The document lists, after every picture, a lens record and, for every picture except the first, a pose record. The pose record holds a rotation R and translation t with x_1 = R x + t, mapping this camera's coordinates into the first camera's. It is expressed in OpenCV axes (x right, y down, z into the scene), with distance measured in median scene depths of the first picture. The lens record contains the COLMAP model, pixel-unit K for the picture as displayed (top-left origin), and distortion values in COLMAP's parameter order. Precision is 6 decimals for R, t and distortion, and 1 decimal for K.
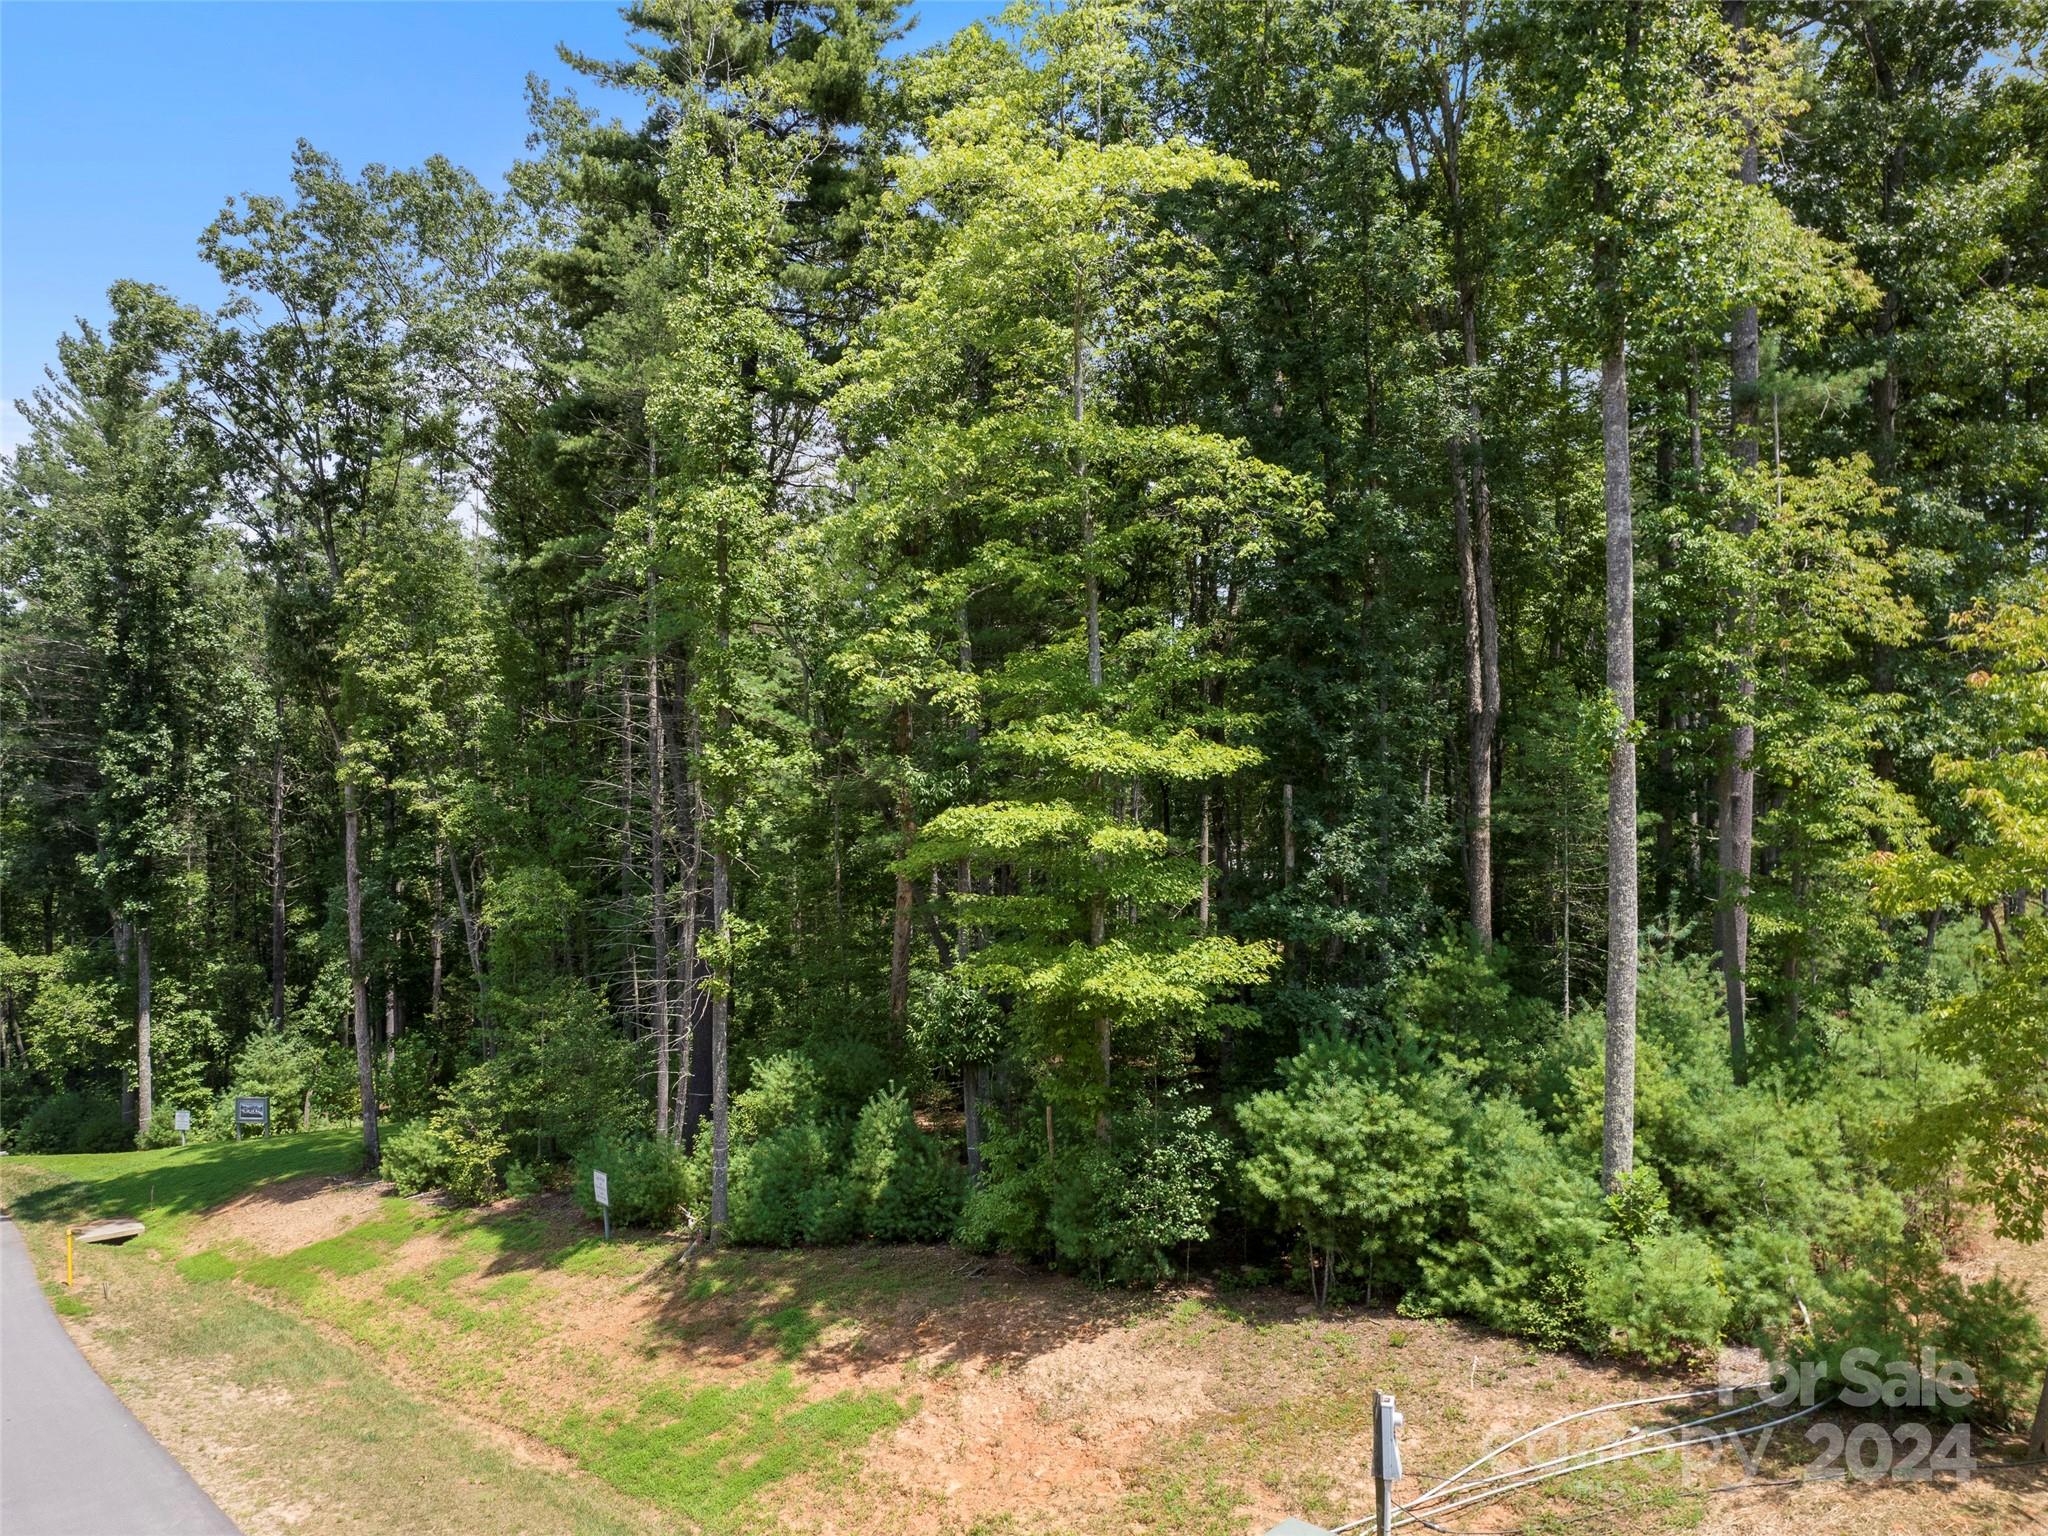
lens RADIAL K [[1299.7, 0, 1029.4], [0, 1299.7, 763.9], [0, 0, 1]] dist [-0.051422, 0.023392]
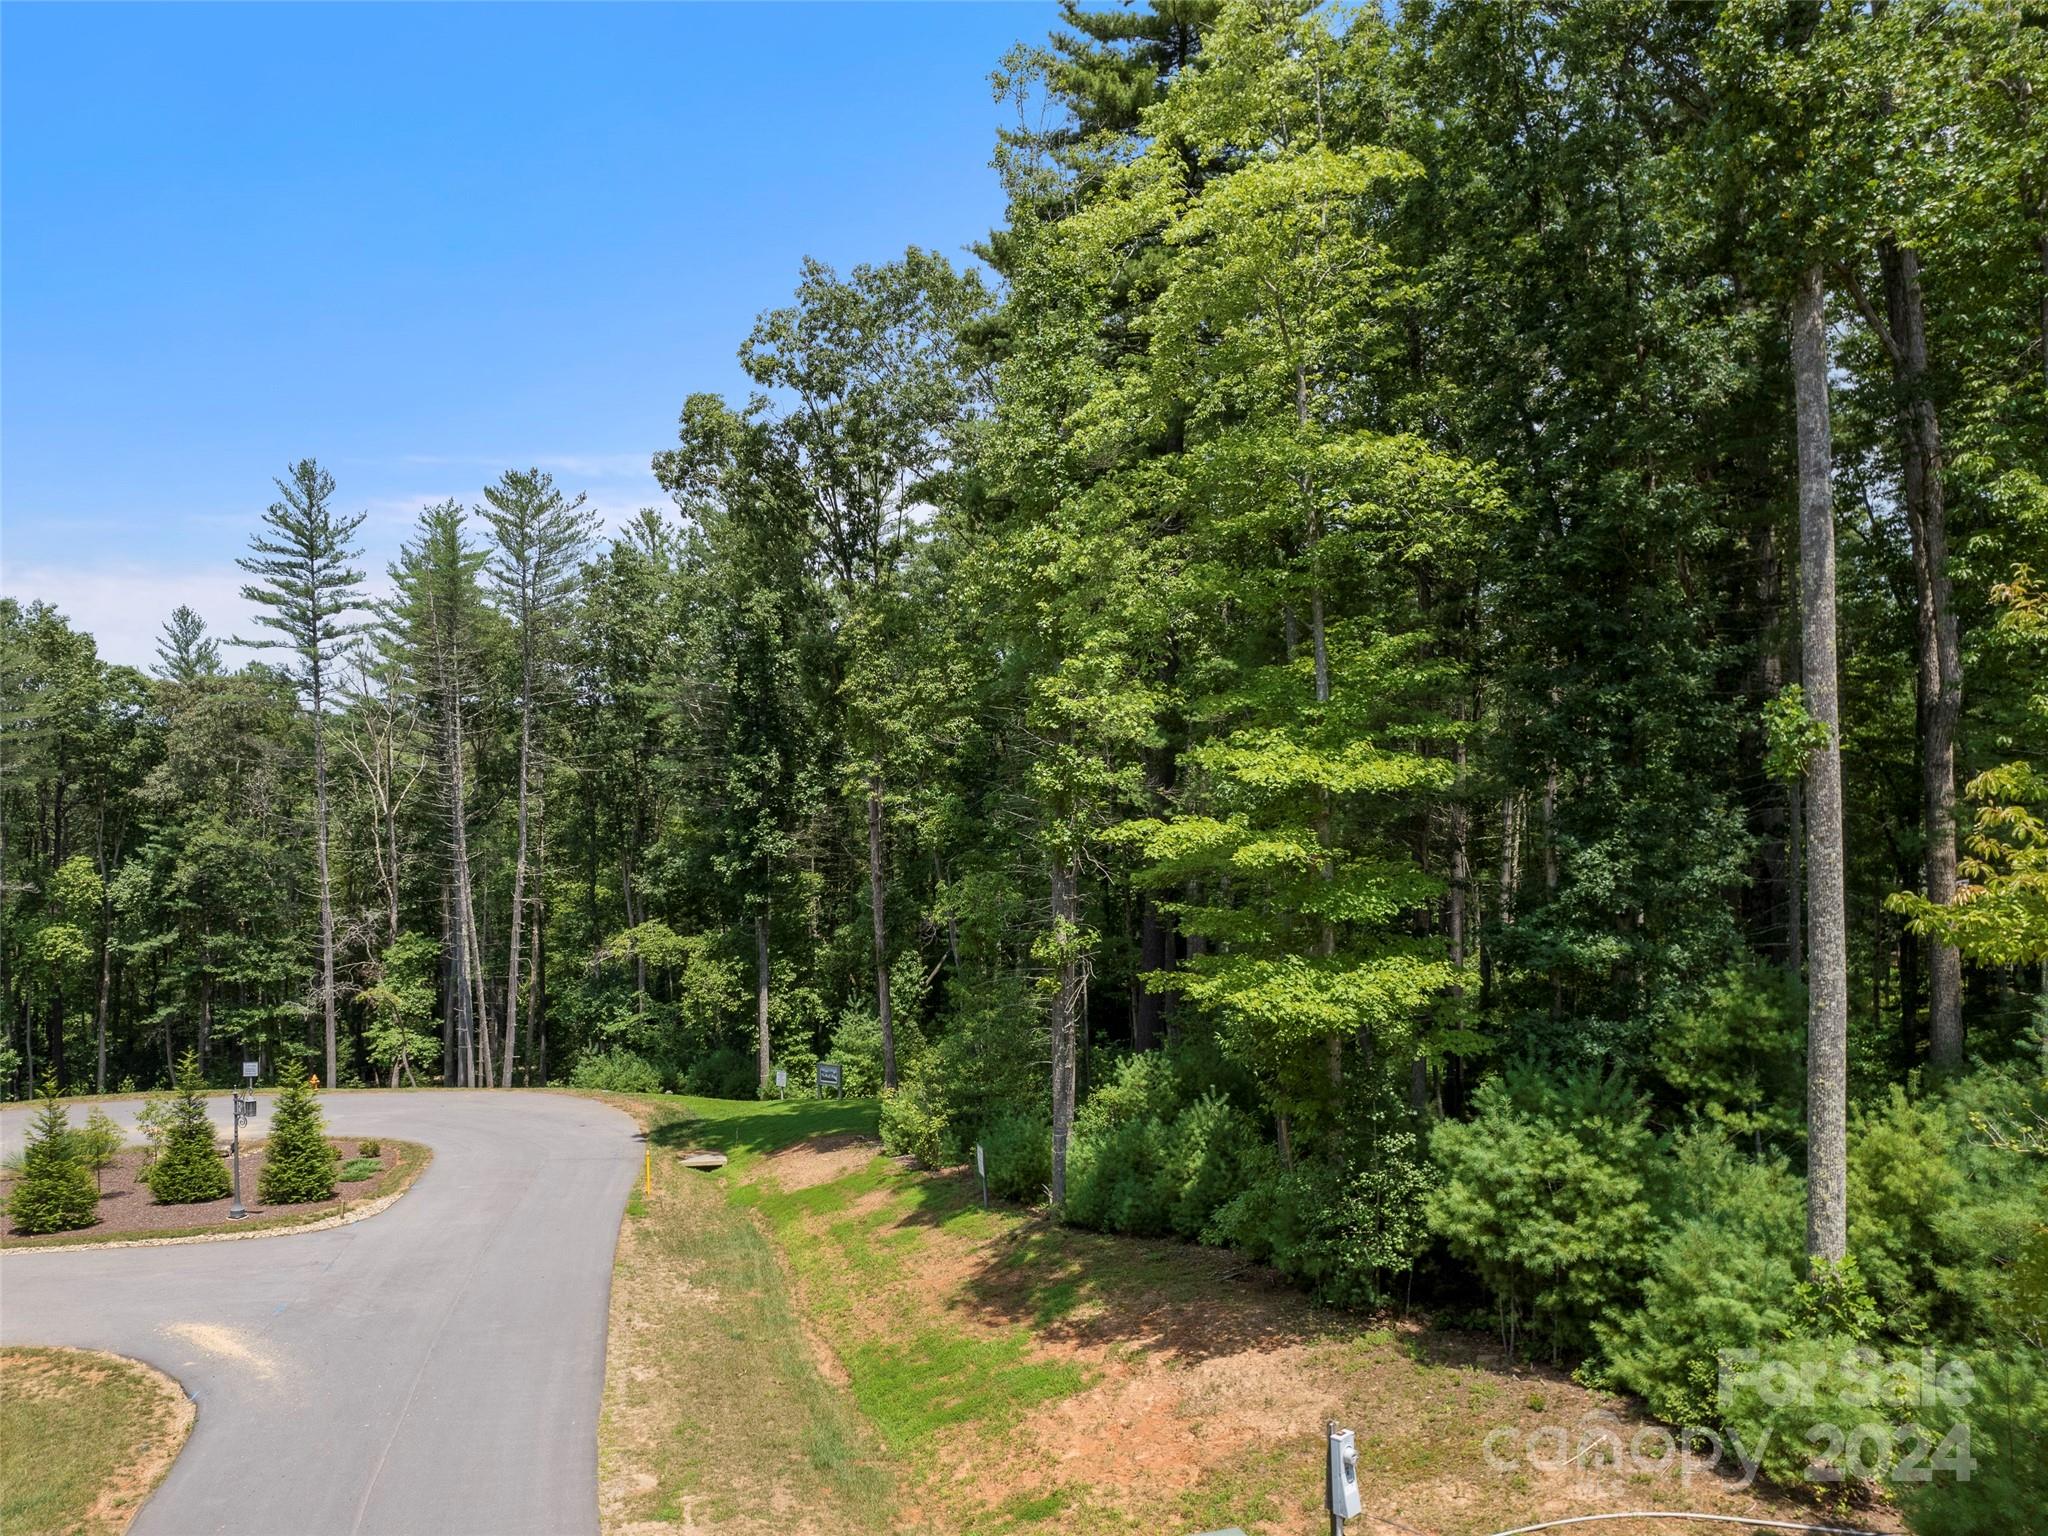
lens RADIAL K [[1299.7, 0, 1008.4], [0, 1299.7, 767.1], [0, 0, 1]] dist [-0.051422, 0.023392]
pose [[0.895925, -0.014693, -0.443962, 0.192121], [0.012415, 0.999891, -0.008039, -0.001906], [0.444031, 0.001690, 0.896010, 0.006217]]
